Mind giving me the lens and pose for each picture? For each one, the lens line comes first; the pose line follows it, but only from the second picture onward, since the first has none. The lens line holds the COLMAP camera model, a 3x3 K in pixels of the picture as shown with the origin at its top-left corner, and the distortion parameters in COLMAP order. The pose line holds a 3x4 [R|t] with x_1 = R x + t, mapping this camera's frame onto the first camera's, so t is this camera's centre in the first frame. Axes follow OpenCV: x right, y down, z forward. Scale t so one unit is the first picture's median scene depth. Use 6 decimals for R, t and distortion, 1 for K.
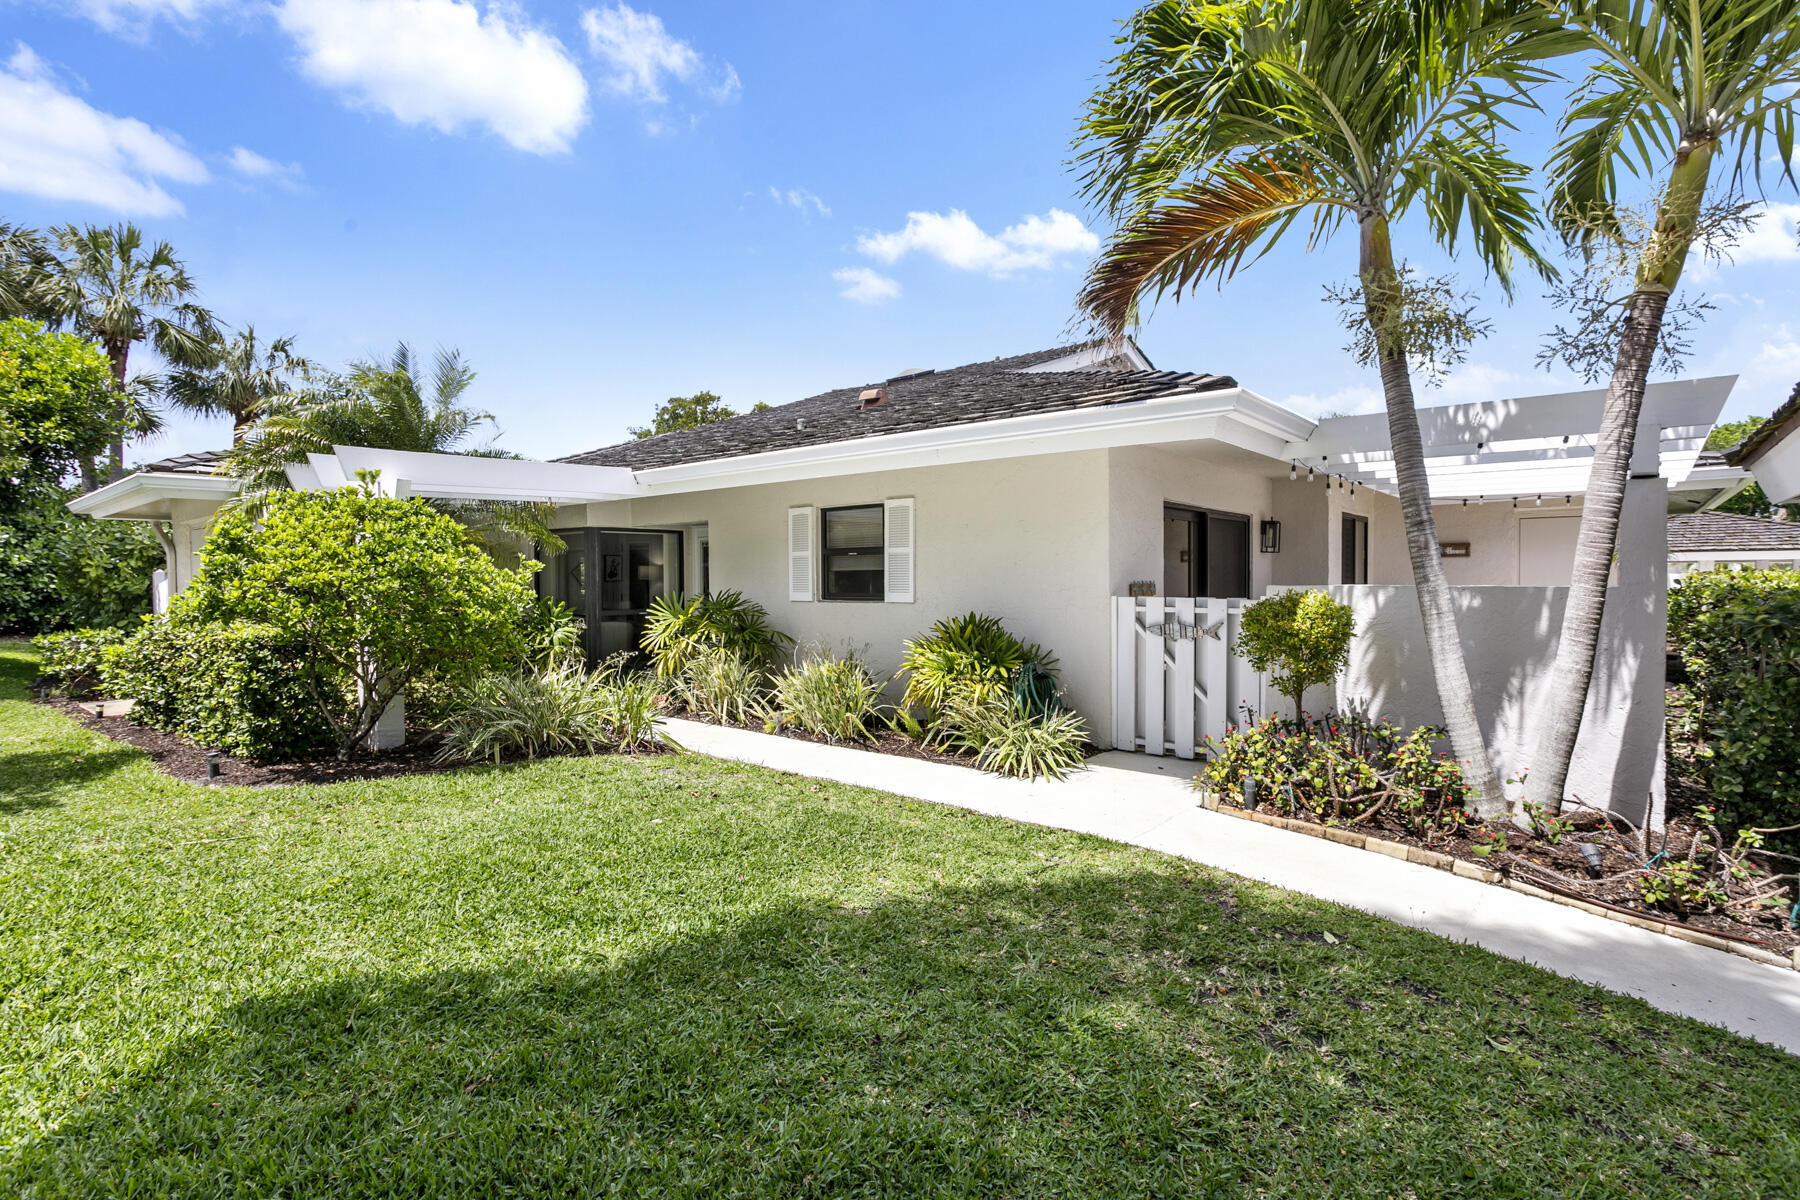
lens RADIAL K [[868.5, 0, 901.1], [0, 868.5, 564.9], [0, 0, 1]] dist [0.000049, 0.000509]
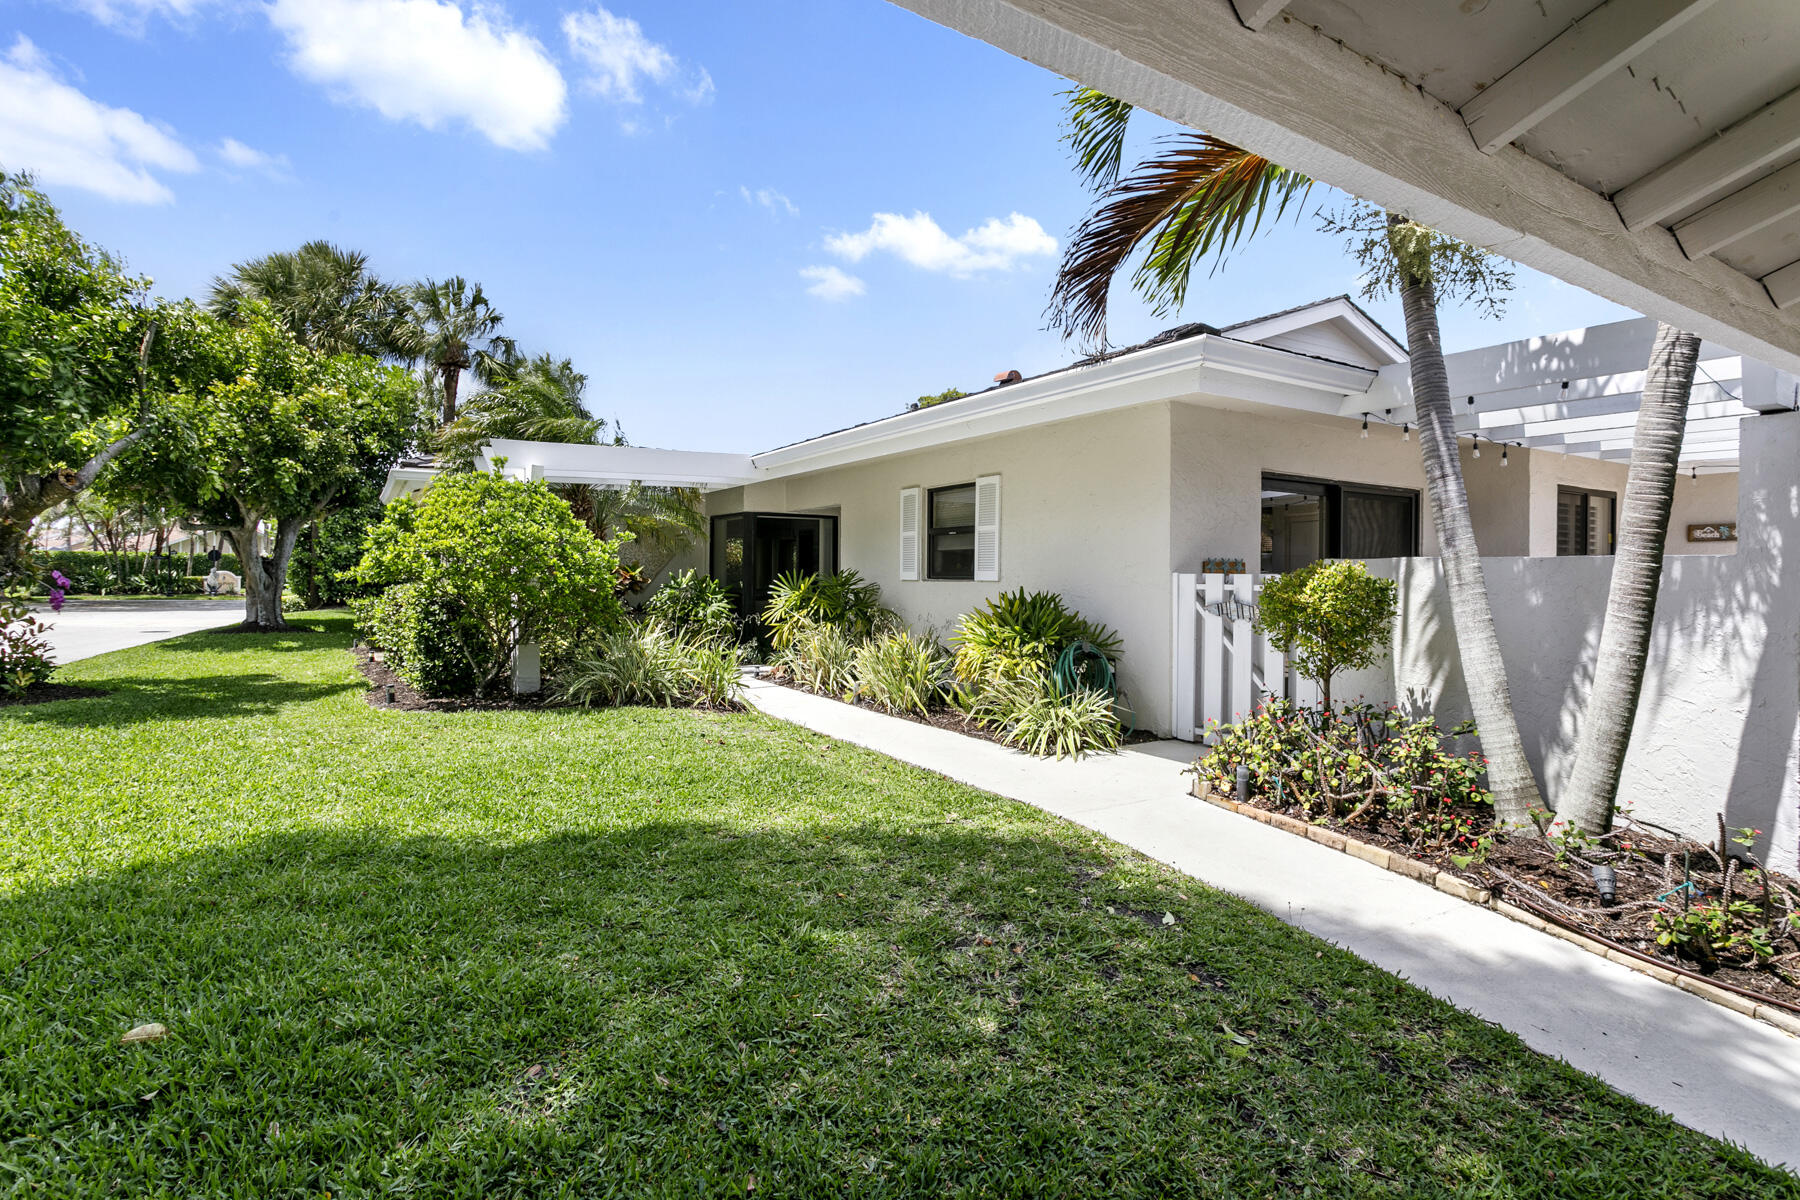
lens RADIAL K [[886.4, 0, 880.0], [0, 886.4, 546.0], [0, 0, 1]] dist [-0.000846, -0.000495]
pose [[0.947447, 0.003460, -0.319895, 0.291813], [-0.009576, 0.999800, -0.017548, 0.031701], [0.319771, 0.019689, 0.947290, 0.004327]]
